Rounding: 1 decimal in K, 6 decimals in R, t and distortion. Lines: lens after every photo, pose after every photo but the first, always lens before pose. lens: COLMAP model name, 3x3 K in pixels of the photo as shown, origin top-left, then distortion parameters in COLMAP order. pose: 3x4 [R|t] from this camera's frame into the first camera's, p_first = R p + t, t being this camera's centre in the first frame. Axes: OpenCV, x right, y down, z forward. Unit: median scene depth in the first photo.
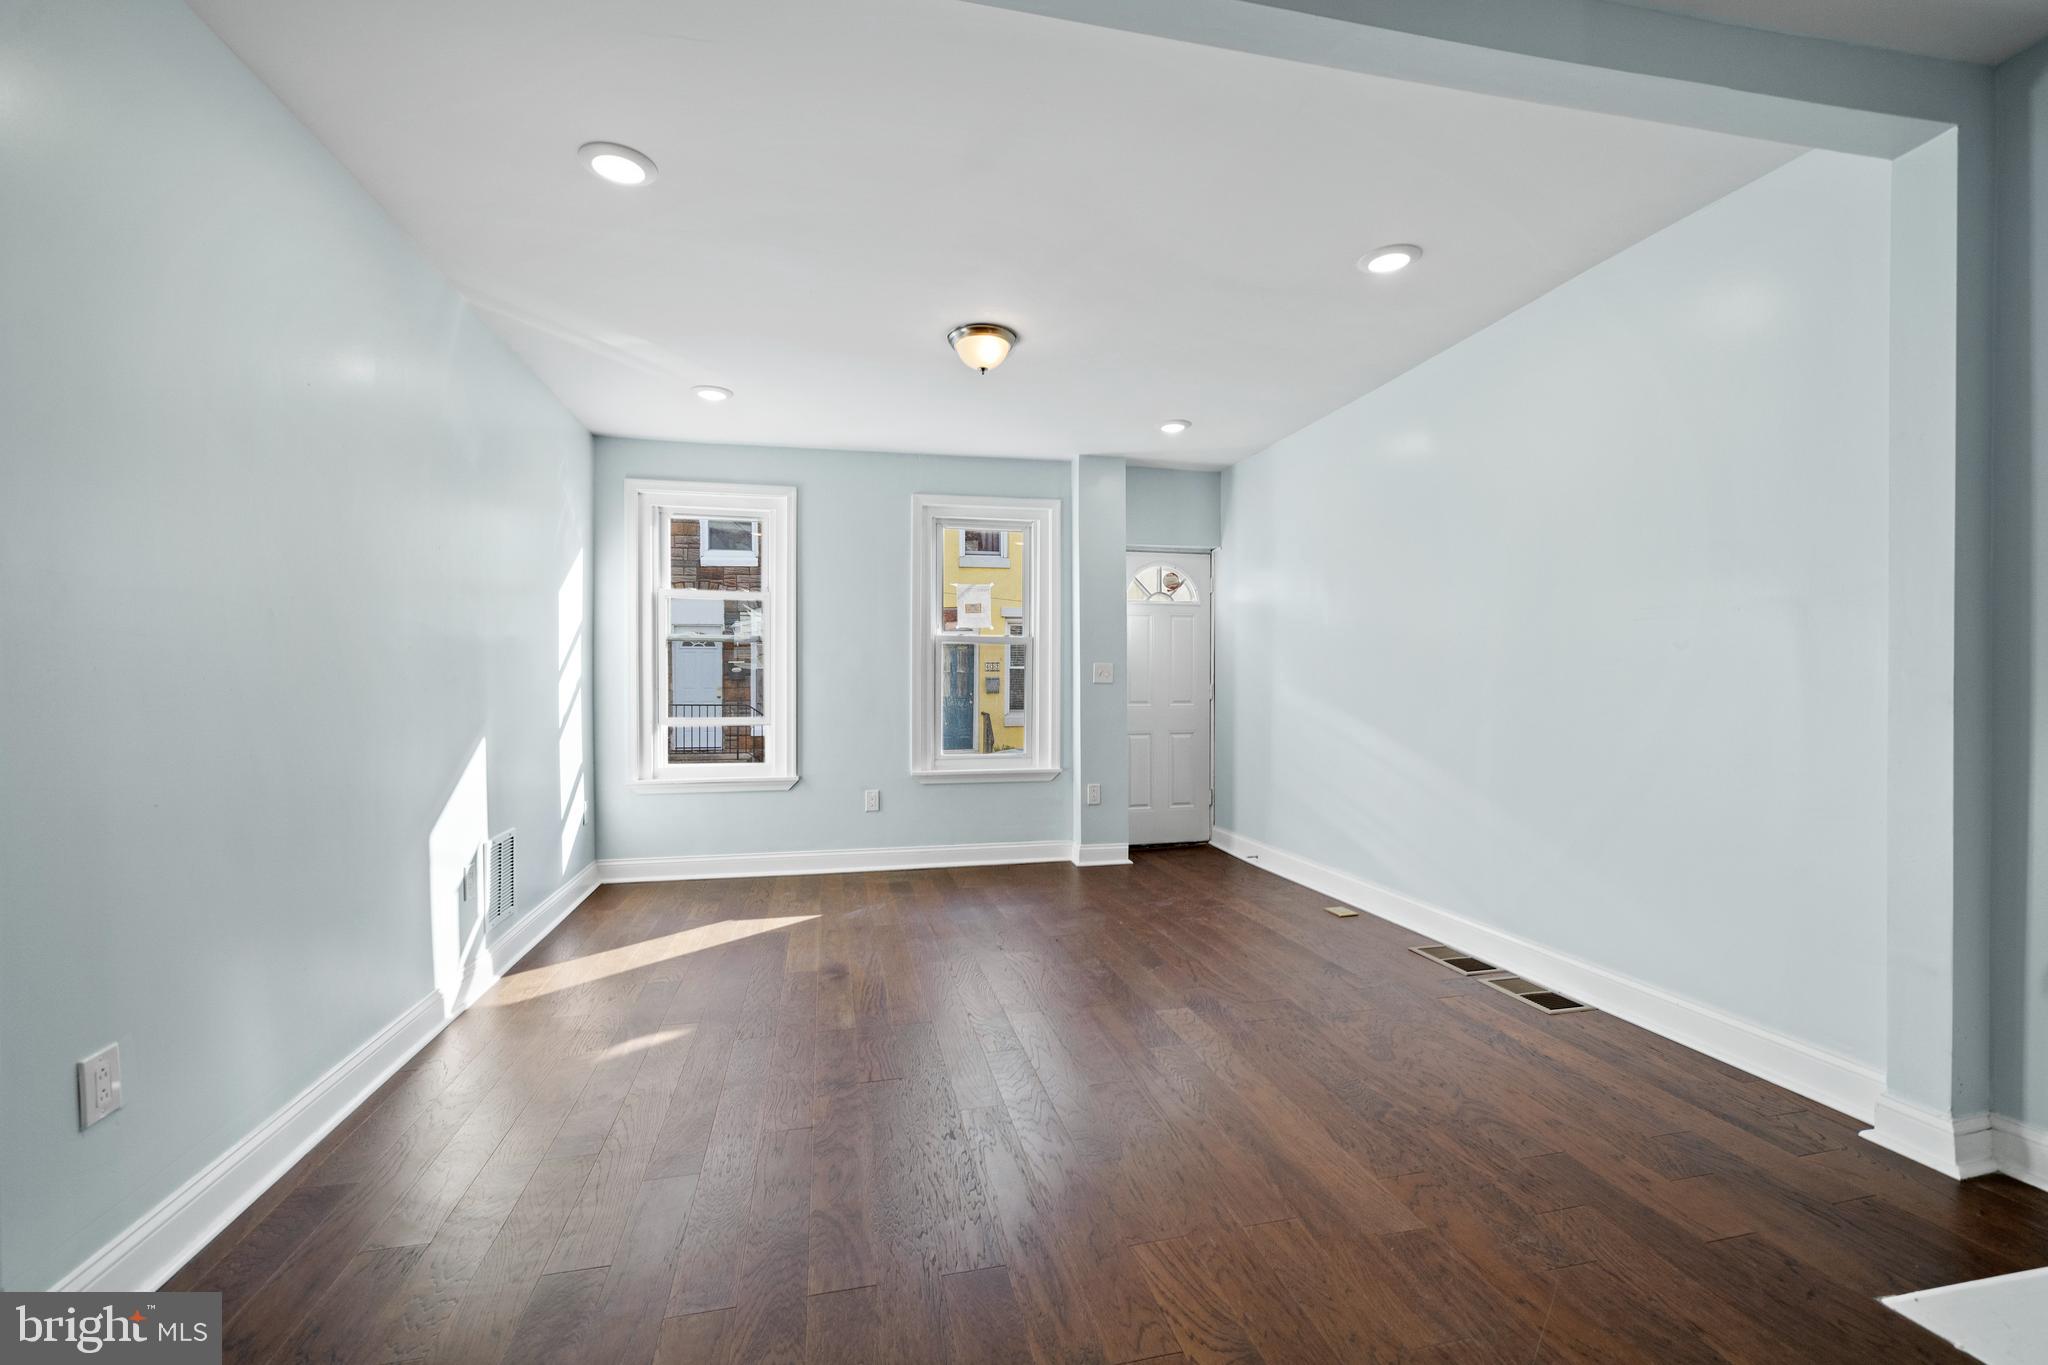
lens RADIAL K [[853.3, 0, 1029.1], [0, 853.3, 705.6], [0, 0, 1]] dist [-0.000390, -0.000123]
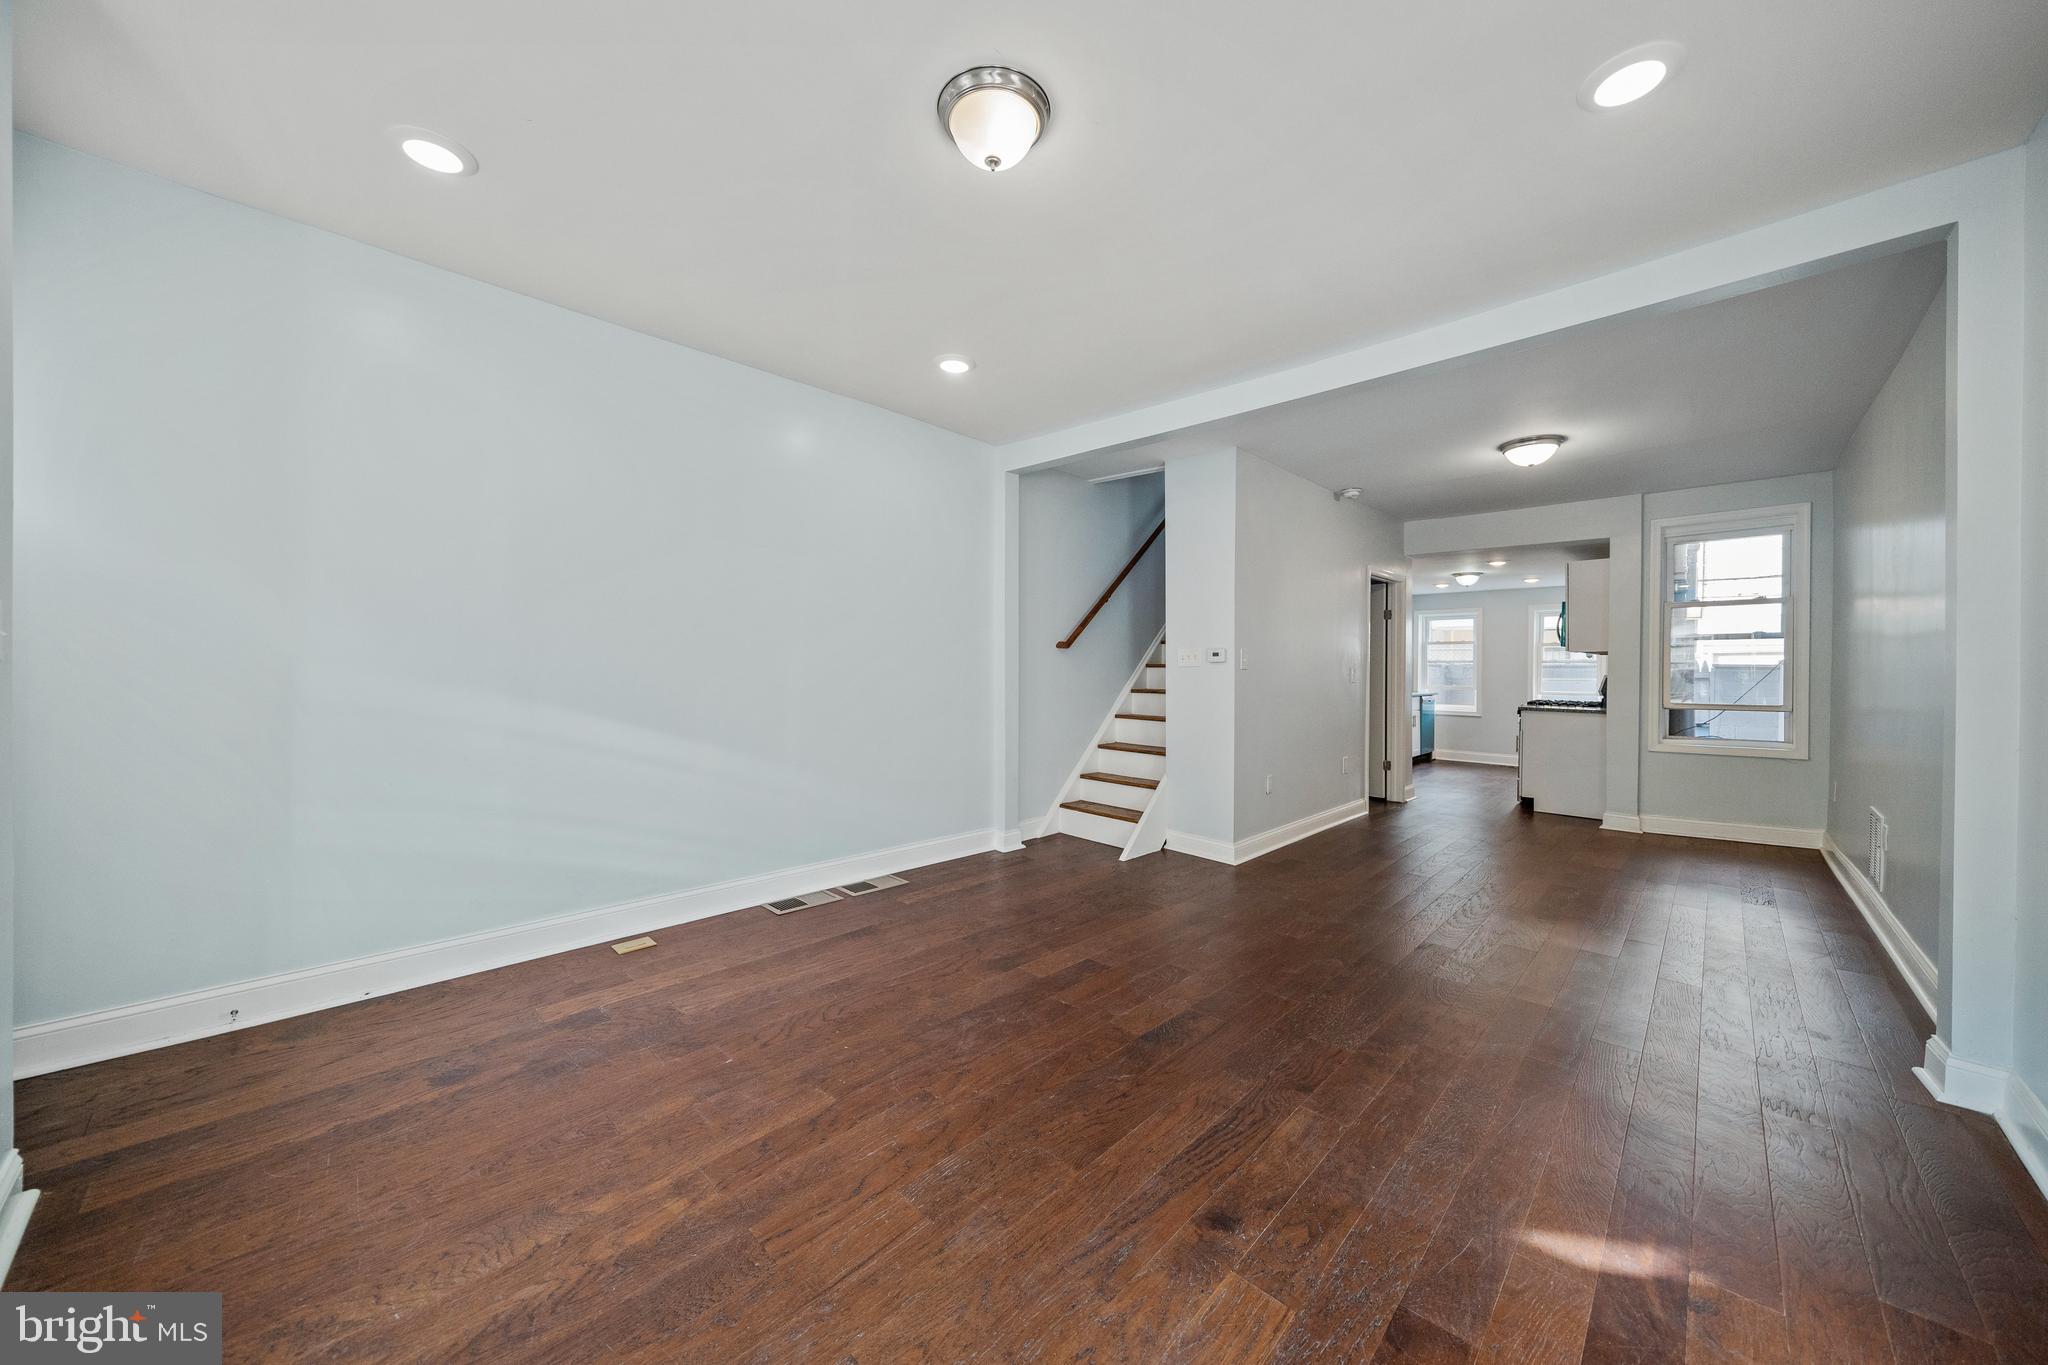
lens RADIAL K [[710.4, 0, 1030.4], [0, 710.4, 682.1], [0, 0, 1]] dist [0.000054, 0.000078]
pose [[-0.546842, -0.013631, 0.837125, -0.376621], [0.010599, 0.999675, 0.023202, -0.022291], [-0.837169, 0.021560, -0.546519, 0.952887]]
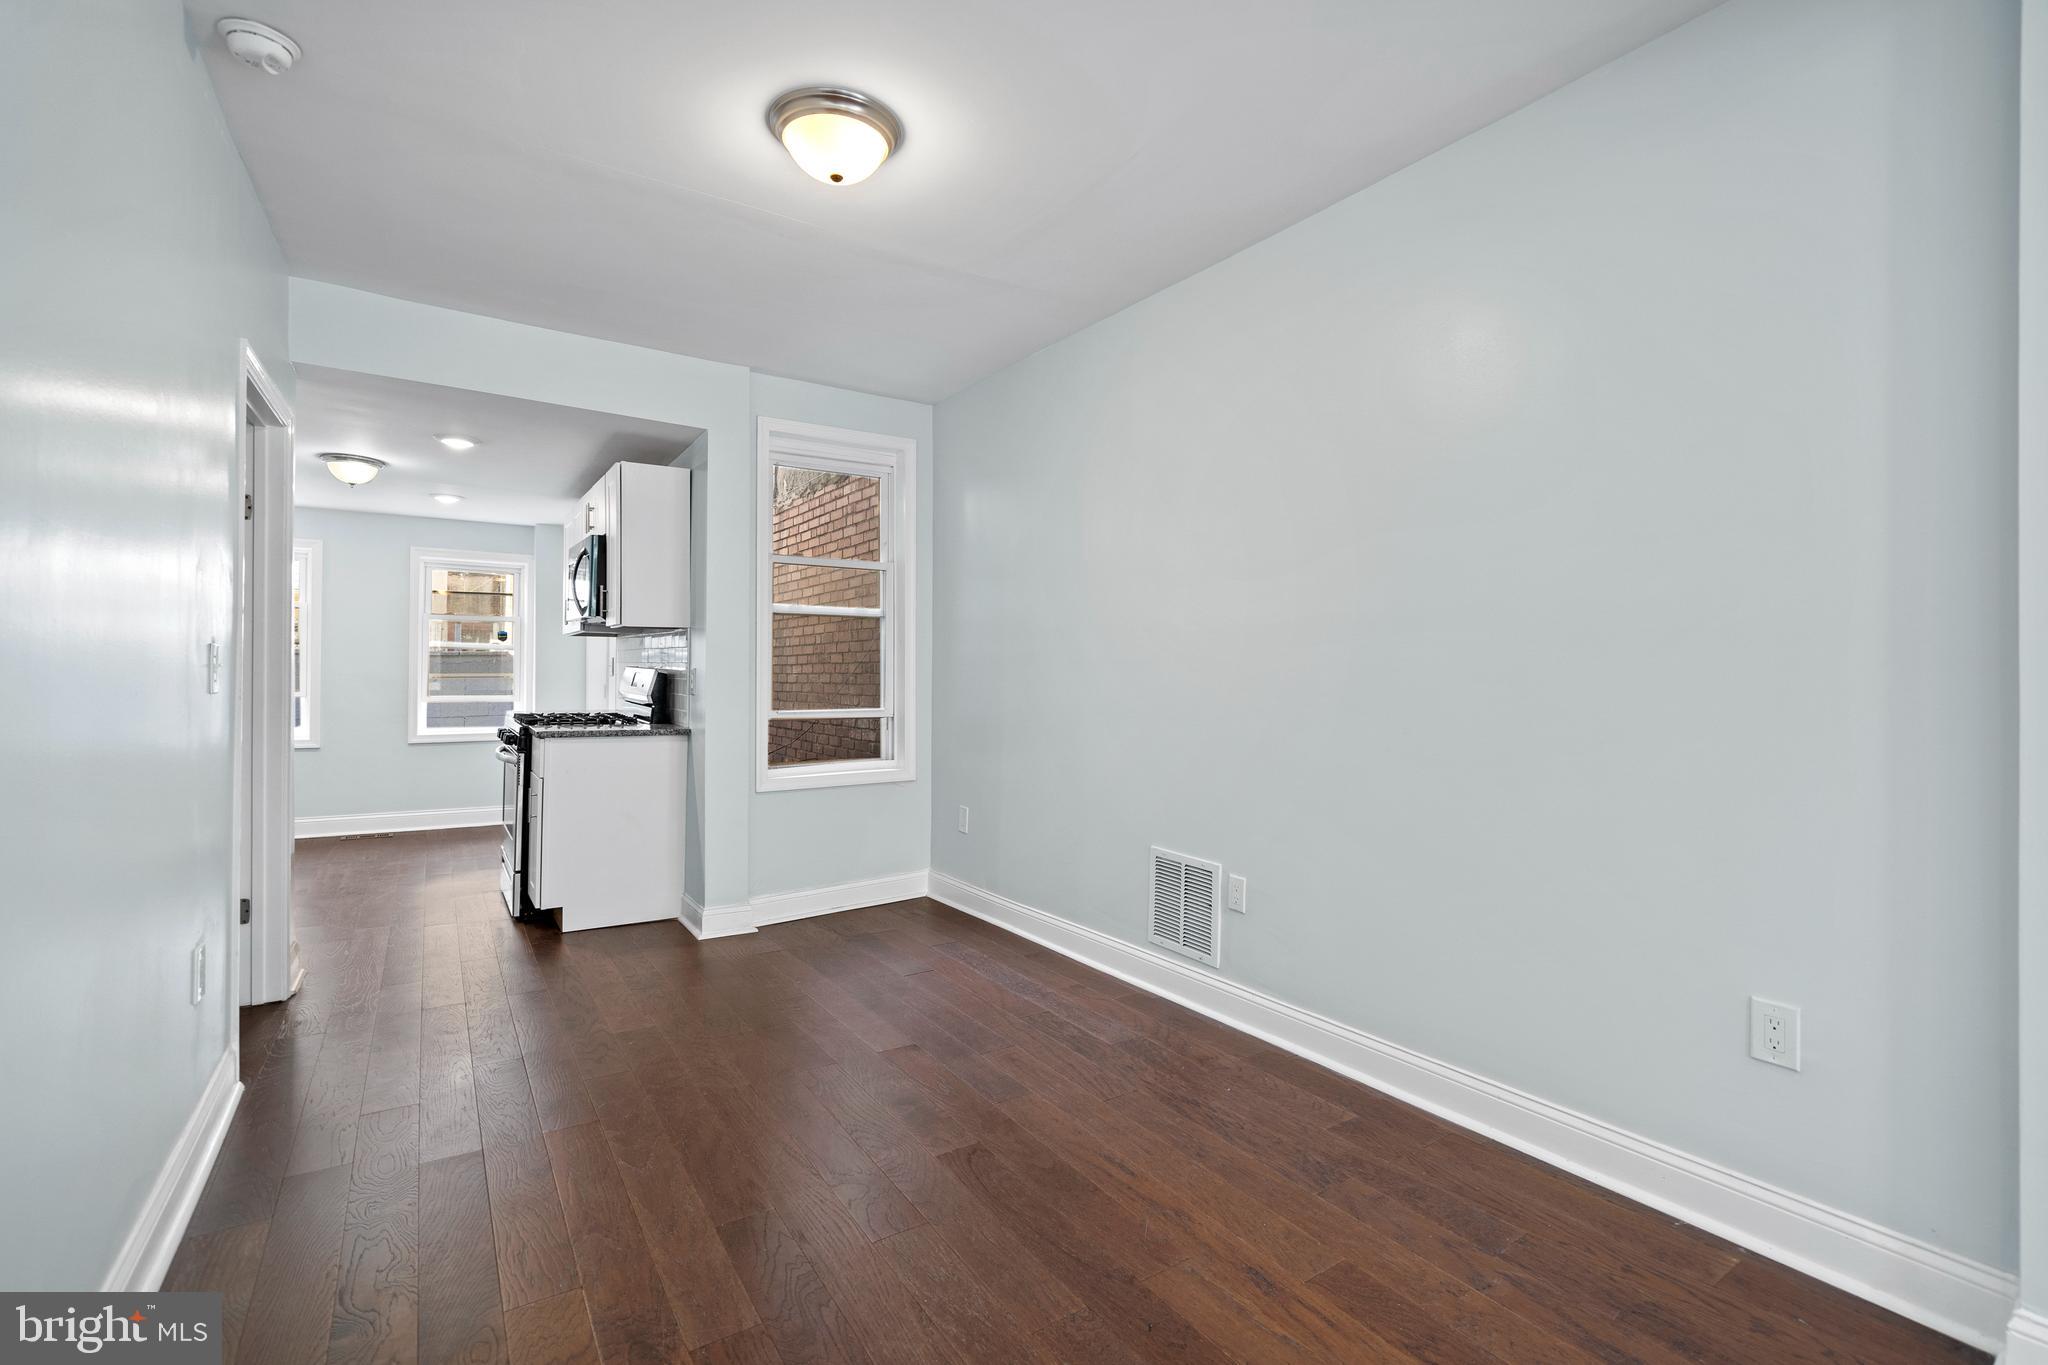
lens RADIAL K [[913.9, 0, 1031.7], [0, 913.9, 670.9], [0, 0, 1]] dist [-0.001156, -0.000937]
pose [[-0.935413, -0.005527, -0.353513, 0.117979], [-0.011329, 0.999833, 0.014346, -0.009304], [0.353374, 0.017424, -0.935320, 0.413511]]
